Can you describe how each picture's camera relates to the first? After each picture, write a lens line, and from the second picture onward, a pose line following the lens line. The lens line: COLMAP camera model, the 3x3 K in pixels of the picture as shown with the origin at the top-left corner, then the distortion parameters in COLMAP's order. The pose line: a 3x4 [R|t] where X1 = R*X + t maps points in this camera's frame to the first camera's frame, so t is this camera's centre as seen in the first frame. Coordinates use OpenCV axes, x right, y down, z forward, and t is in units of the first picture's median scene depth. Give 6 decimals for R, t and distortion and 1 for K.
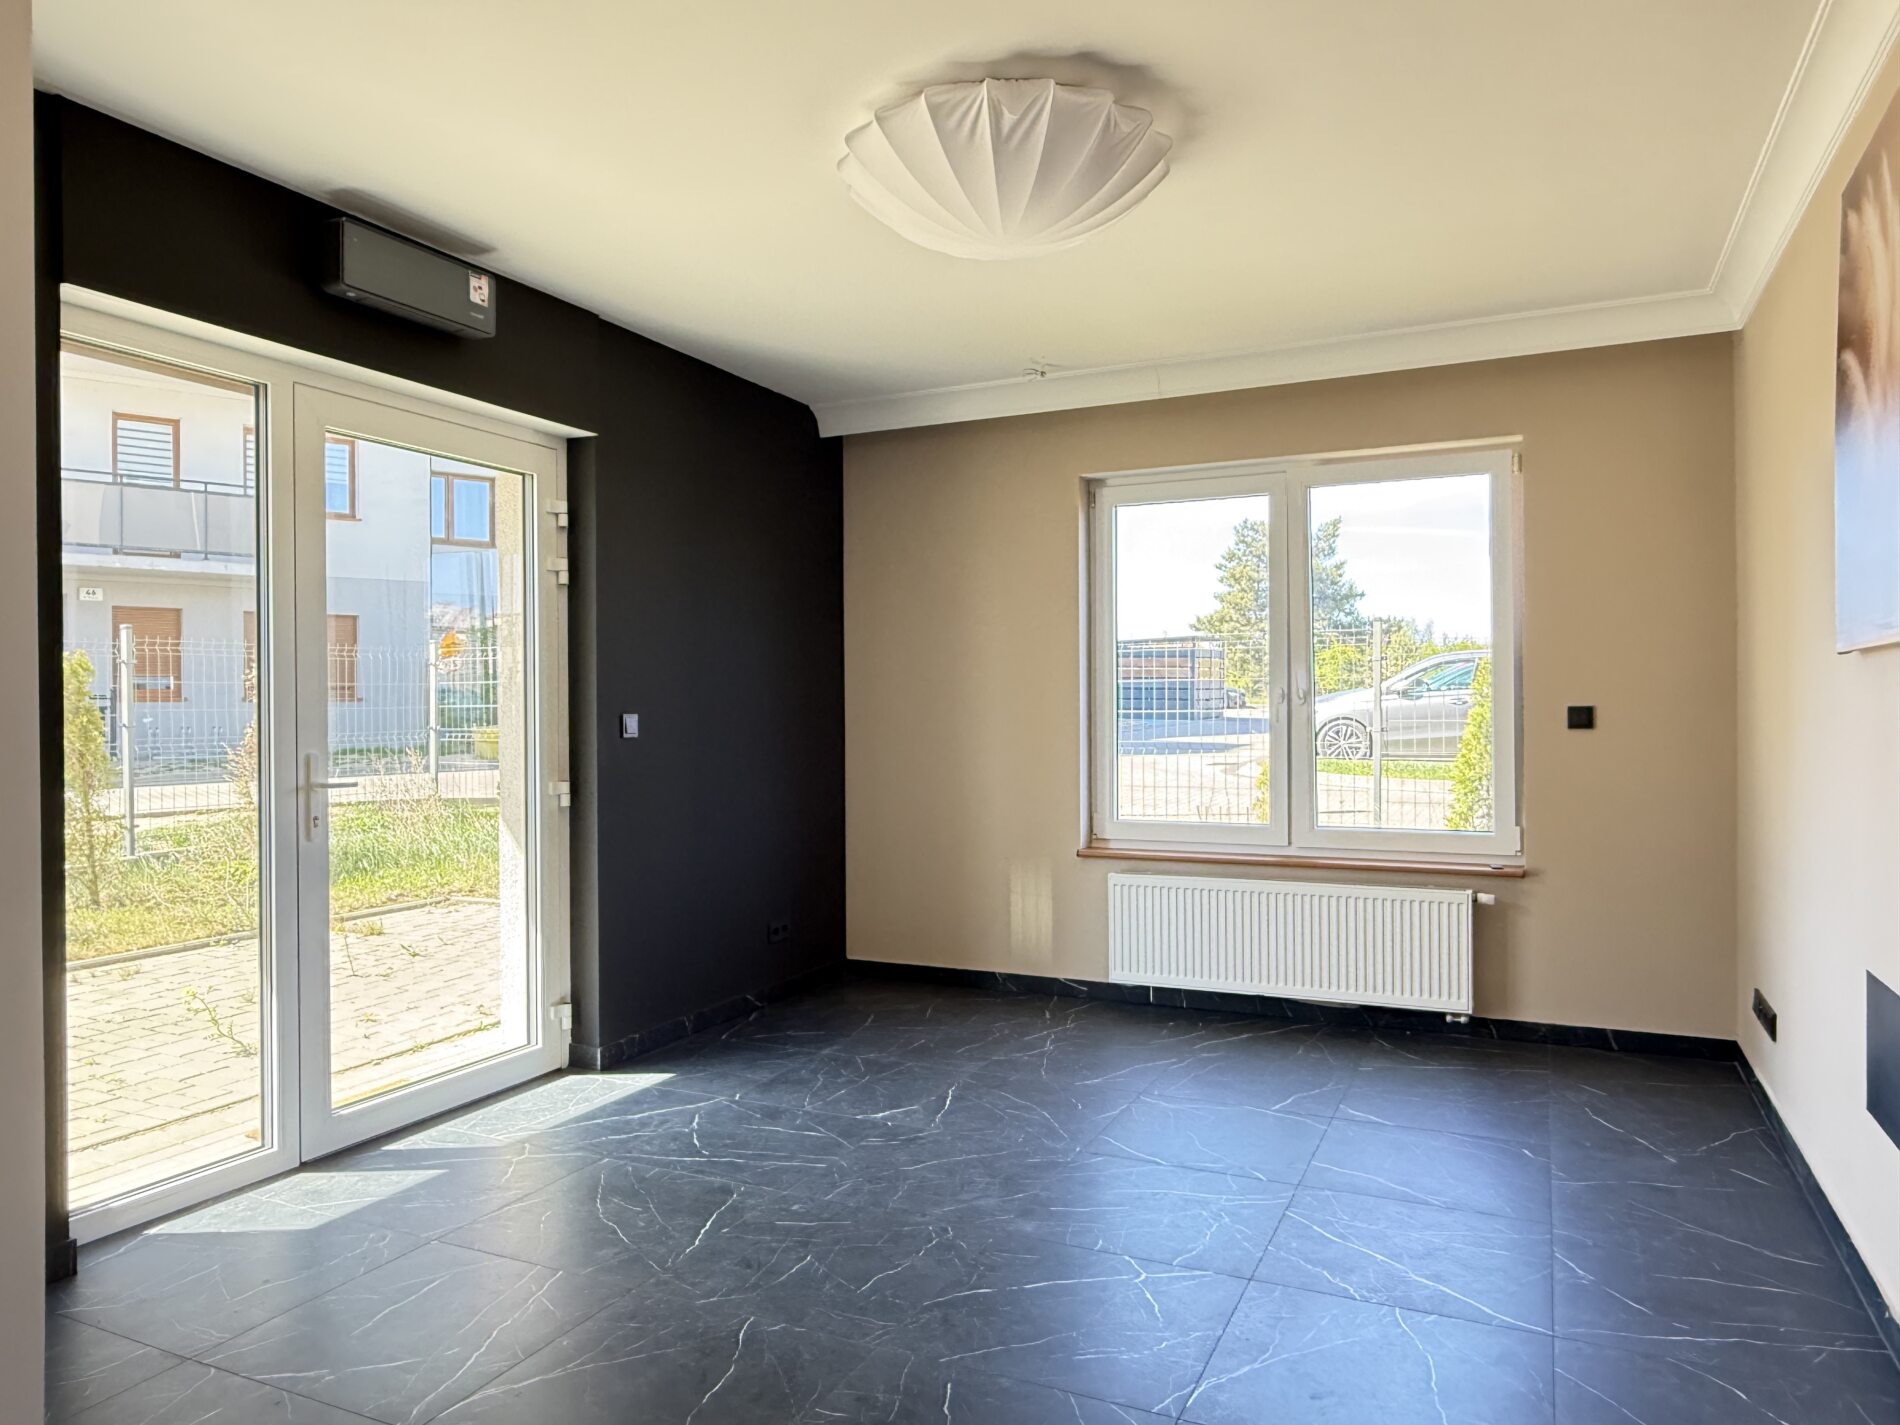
lens RADIAL K [[1262.3, 0, 946.3], [0, 1262.3, 712.0], [0, 0, 1]] dist [-0.003582, 0.001815]
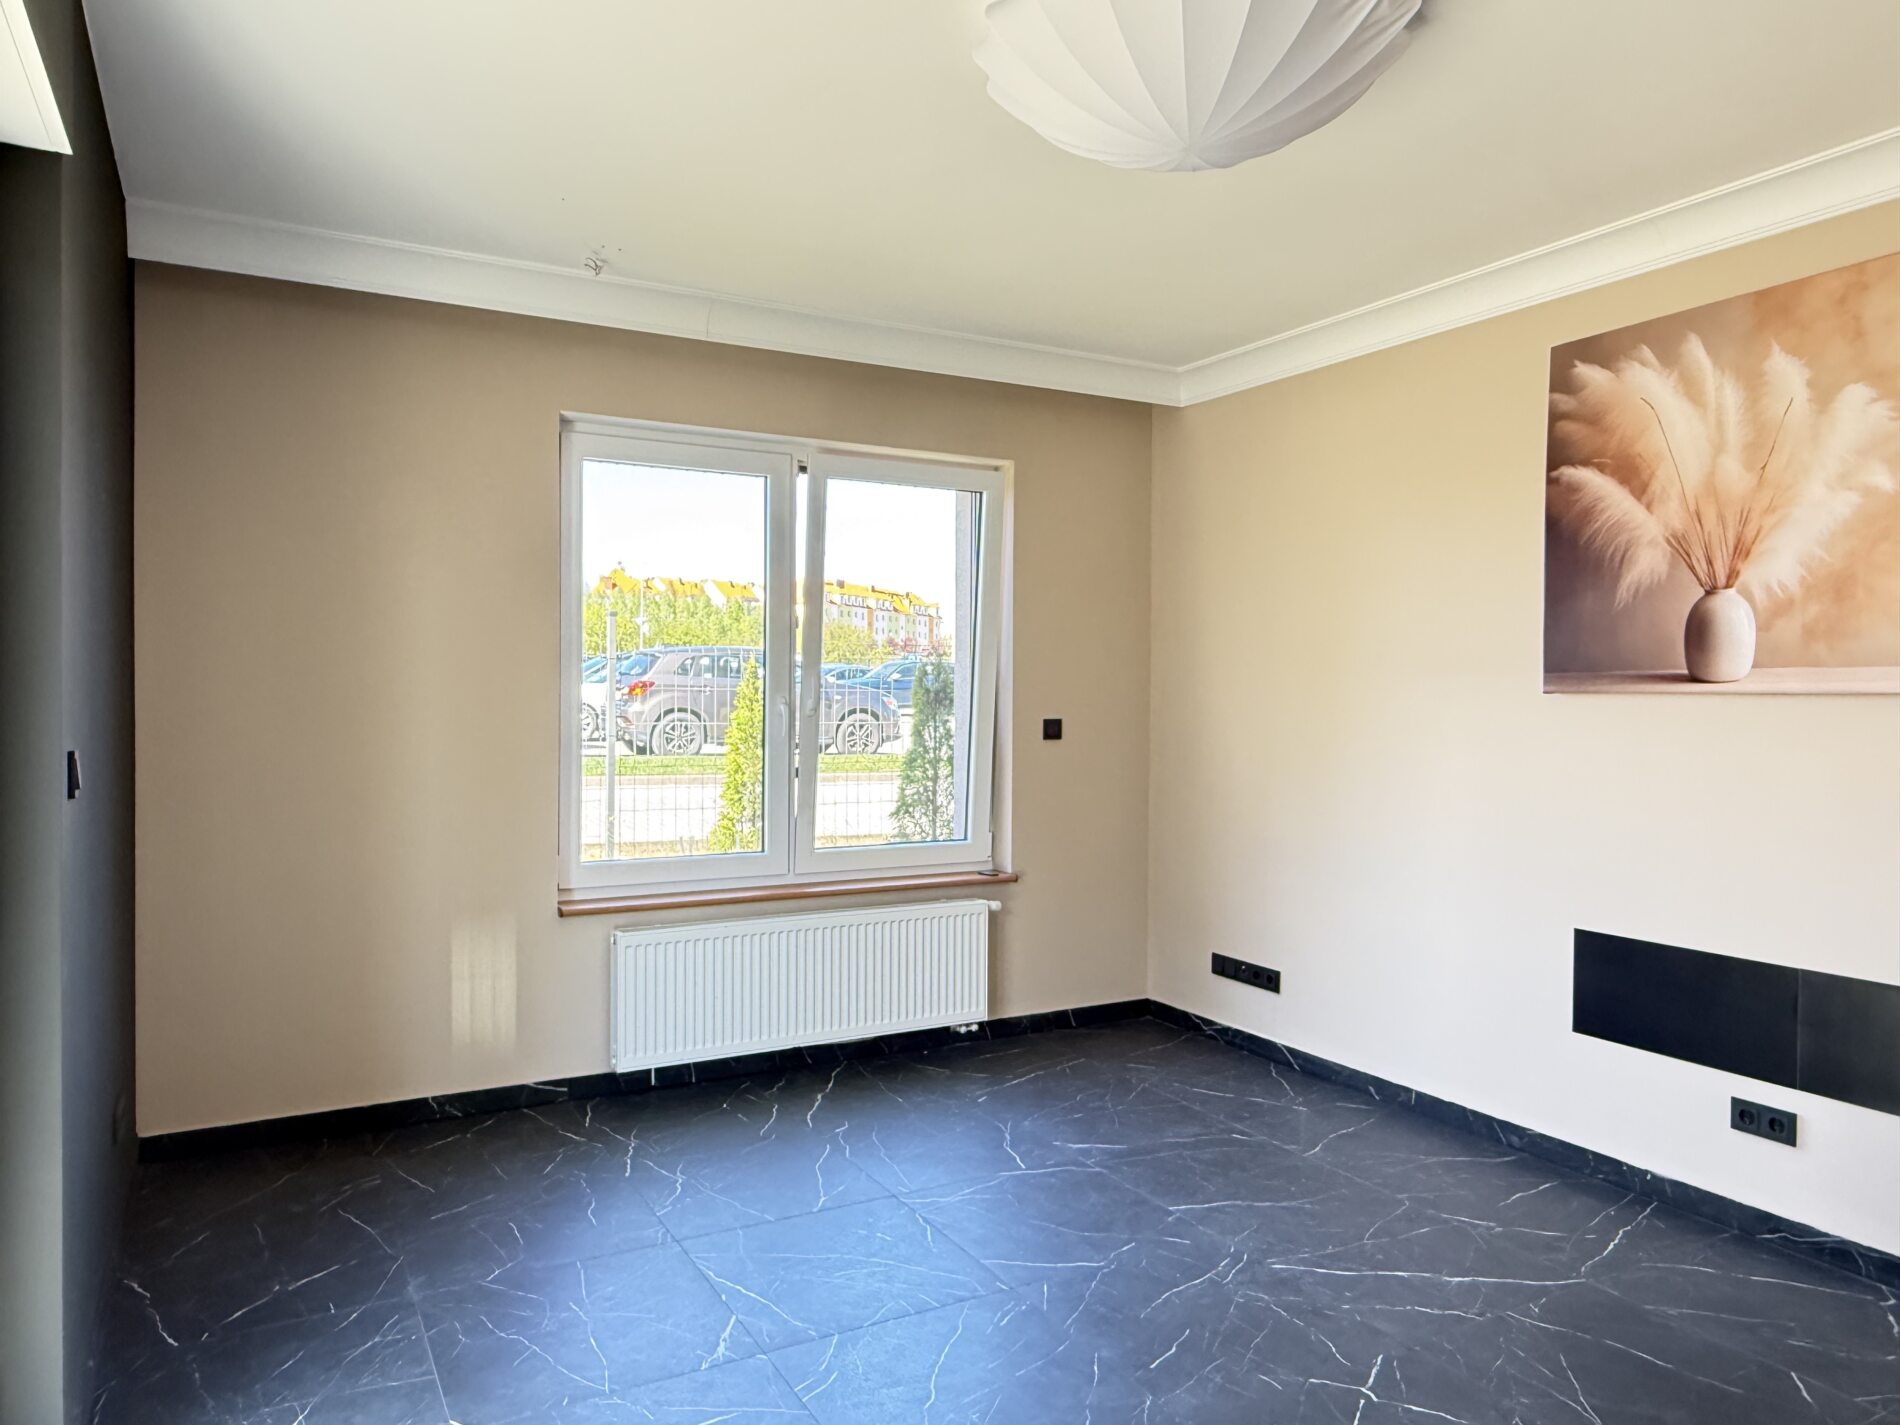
lens RADIAL K [[1262.3, 0, 946.5], [0, 1262.3, 696.8], [0, 0, 1]] dist [-0.003582, 0.001815]
pose [[0.584986, 0.007800, 0.811006, -0.417146], [-0.008398, 0.999958, -0.003560, -0.017844], [-0.811000, -0.004728, 0.585028, 0.414393]]
